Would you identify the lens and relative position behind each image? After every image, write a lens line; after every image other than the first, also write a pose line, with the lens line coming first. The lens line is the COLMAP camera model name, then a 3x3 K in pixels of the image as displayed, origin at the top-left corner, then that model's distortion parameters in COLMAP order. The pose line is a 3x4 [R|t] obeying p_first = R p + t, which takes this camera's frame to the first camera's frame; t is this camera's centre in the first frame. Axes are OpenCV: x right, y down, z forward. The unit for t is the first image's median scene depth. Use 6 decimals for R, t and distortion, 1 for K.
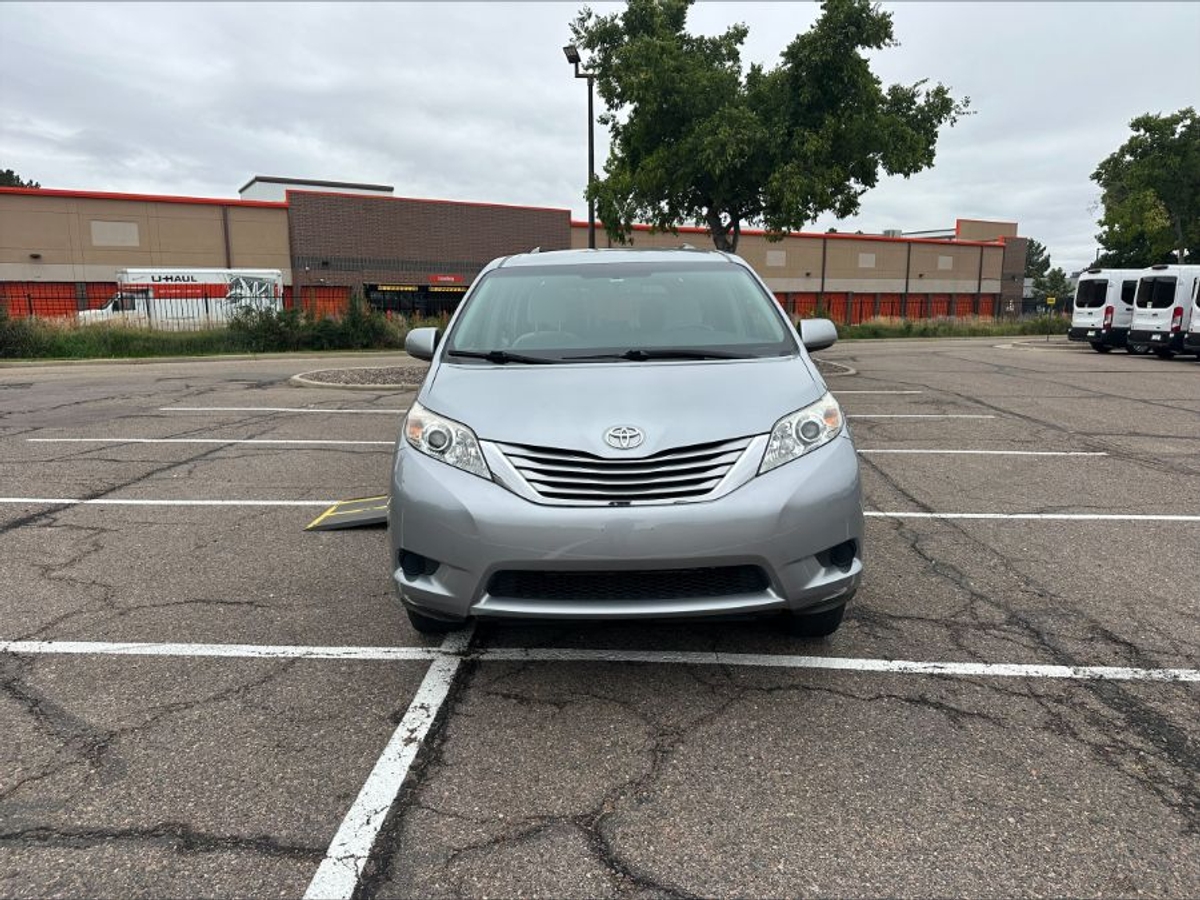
lens RADIAL K [[844.8, 0, 604.9], [0, 844.8, 447.0], [0, 0, 1]] dist [0.034156, -0.042310]
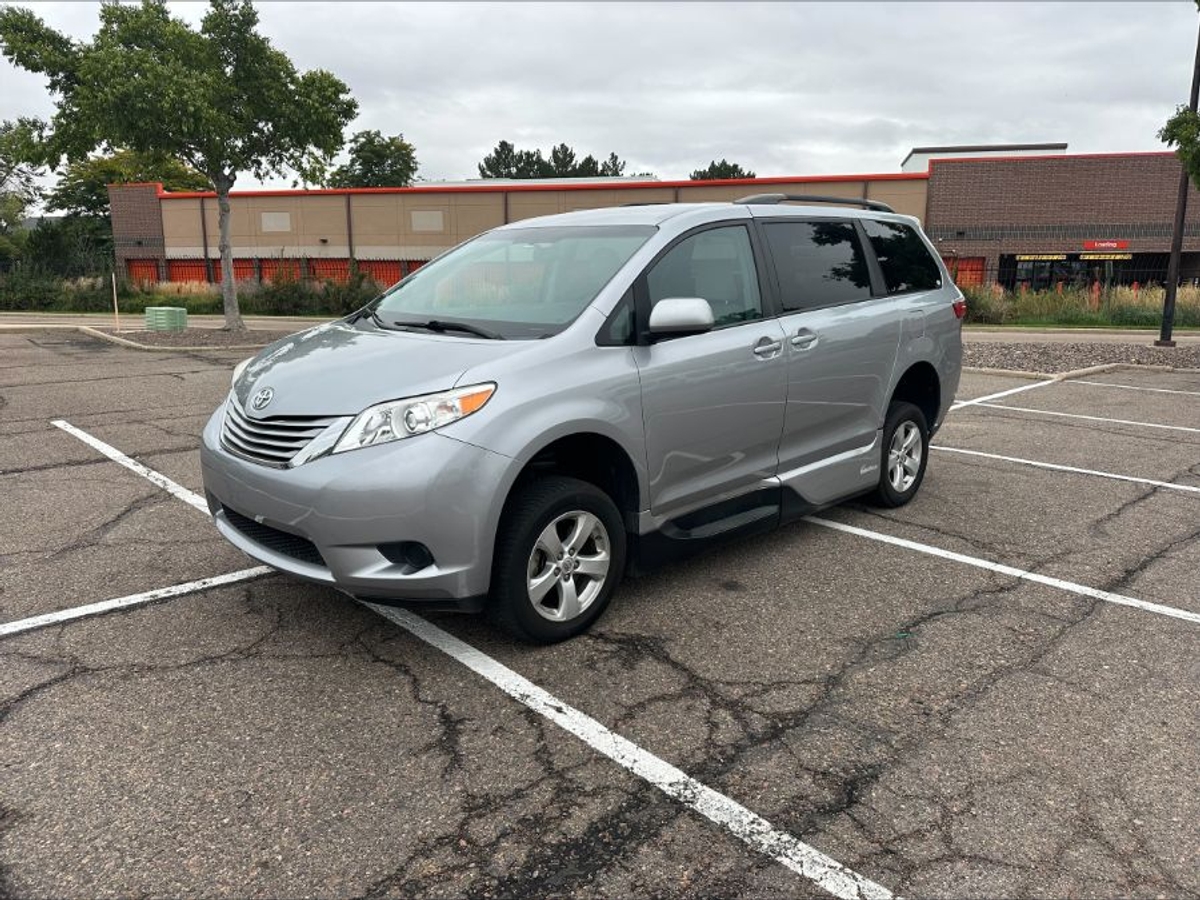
lens RADIAL K [[844.8, 0, 594.4], [0, 844.8, 437.7], [0, 0, 1]] dist [0.034156, -0.042310]
pose [[0.702190, 0.133604, -0.699342, 0.865425], [-0.118887, 0.990448, 0.069847, -0.062192], [0.701994, 0.034097, 0.711366, 0.379072]]
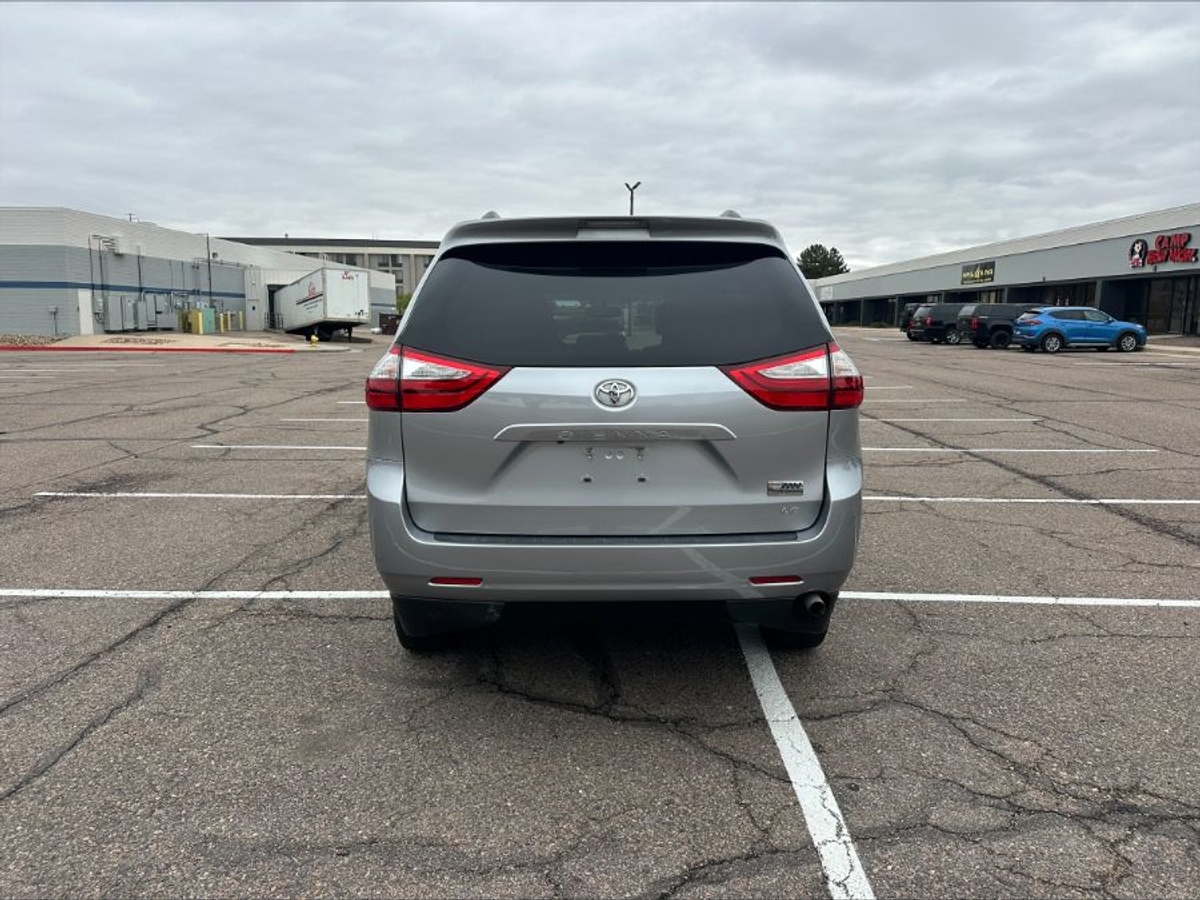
lens RADIAL K [[844.8, 0, 599.1], [0, 844.8, 444.0], [0, 0, 1]] dist [0.034156, -0.042310]
pose [[-0.999944, -0.009750, -0.004136, 0.043840], [-0.010551, 0.950973, 0.309093, -0.451234], [0.000919, 0.309119, -0.951023, 2.617134]]
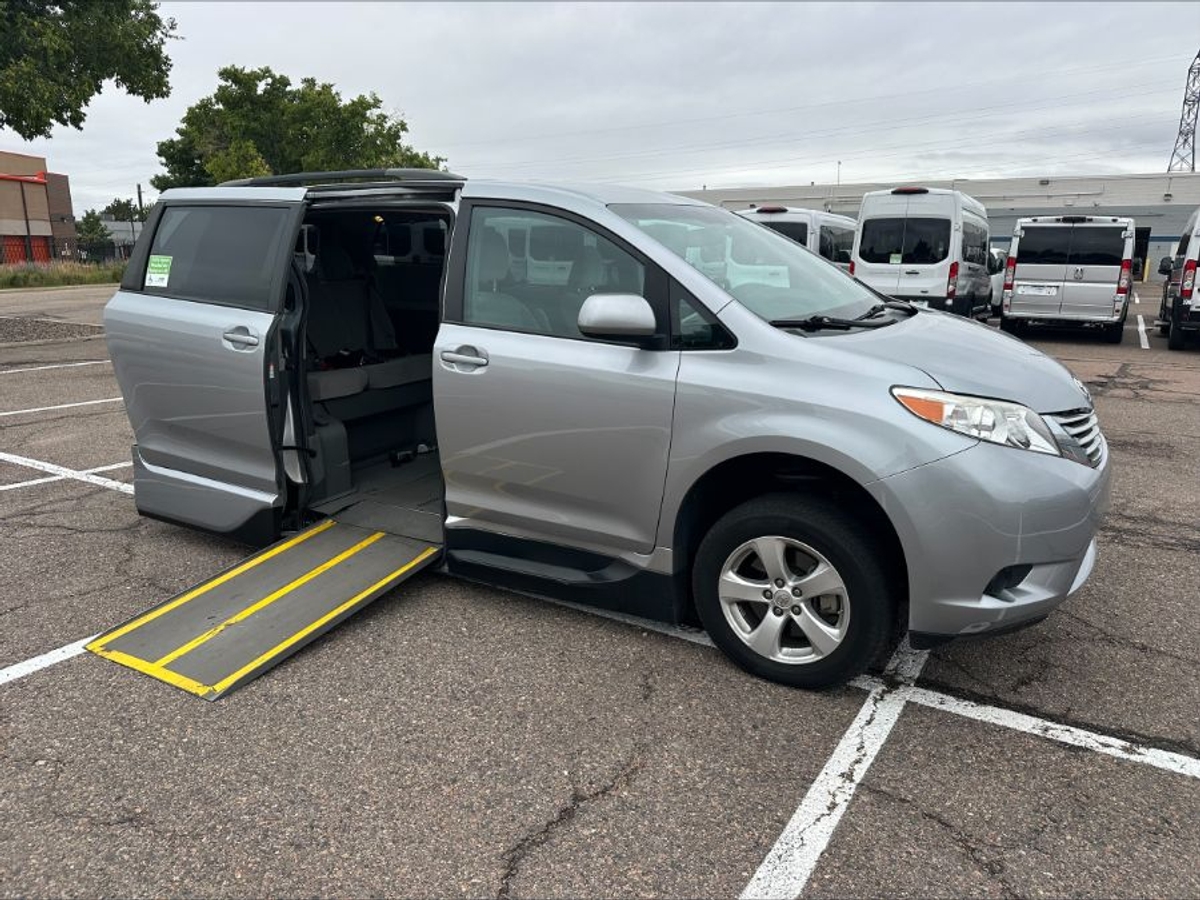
lens RADIAL K [[844.8, 0, 597.3], [0, 844.8, 451.8], [0, 0, 1]] dist [0.034156, -0.042310]
pose [[0.504946, -0.196125, 0.840574, -0.890832], [0.137927, 0.979664, 0.145723, -0.130898], [-0.852060, 0.042356, 0.521728, 0.727732]]
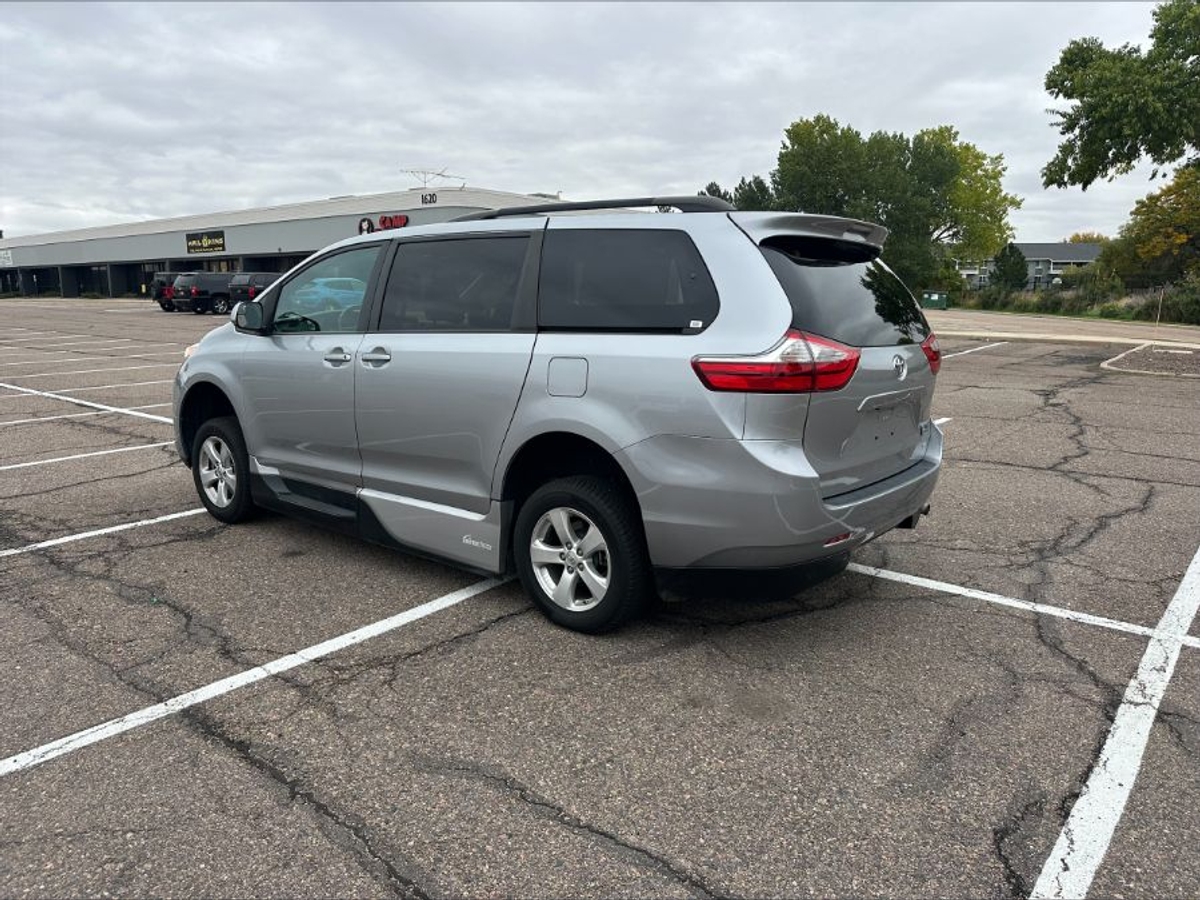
lens RADIAL K [[844.8, 0, 592.3], [0, 844.8, 439.2], [0, 0, 1]] dist [0.034156, -0.042310]
pose [[-0.621259, 0.133996, -0.772064, 0.939187], [-0.129930, 0.954018, 0.270126, -0.374238], [0.772759, 0.268132, -0.575282, 2.234880]]
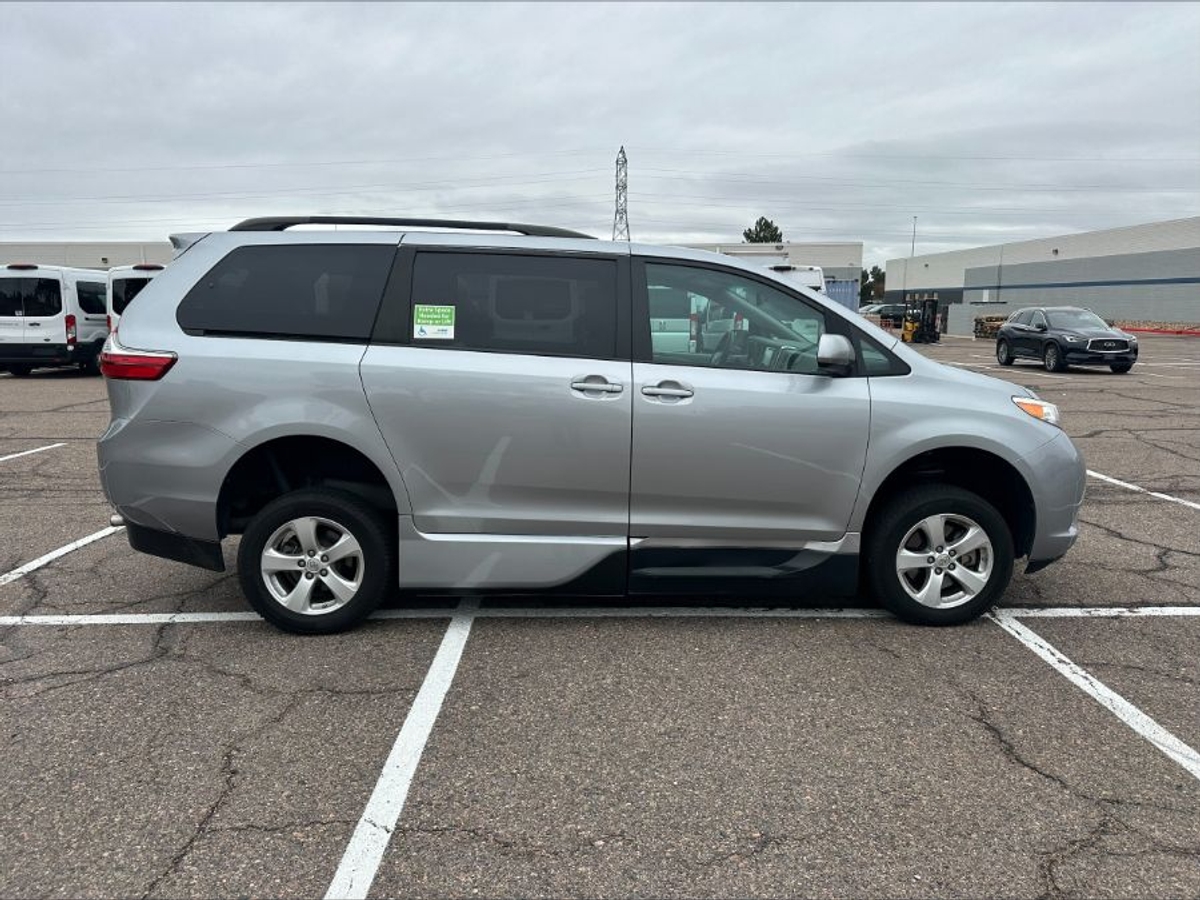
lens RADIAL K [[844.8, 0, 600.5], [0, 844.8, 447.8], [0, 0, 1]] dist [0.034156, -0.042310]
pose [[-0.046170, -0.162759, 0.985585, -1.163642], [0.166453, 0.971590, 0.168245, -0.242370], [-0.984968, 0.171822, -0.017767, 1.377588]]
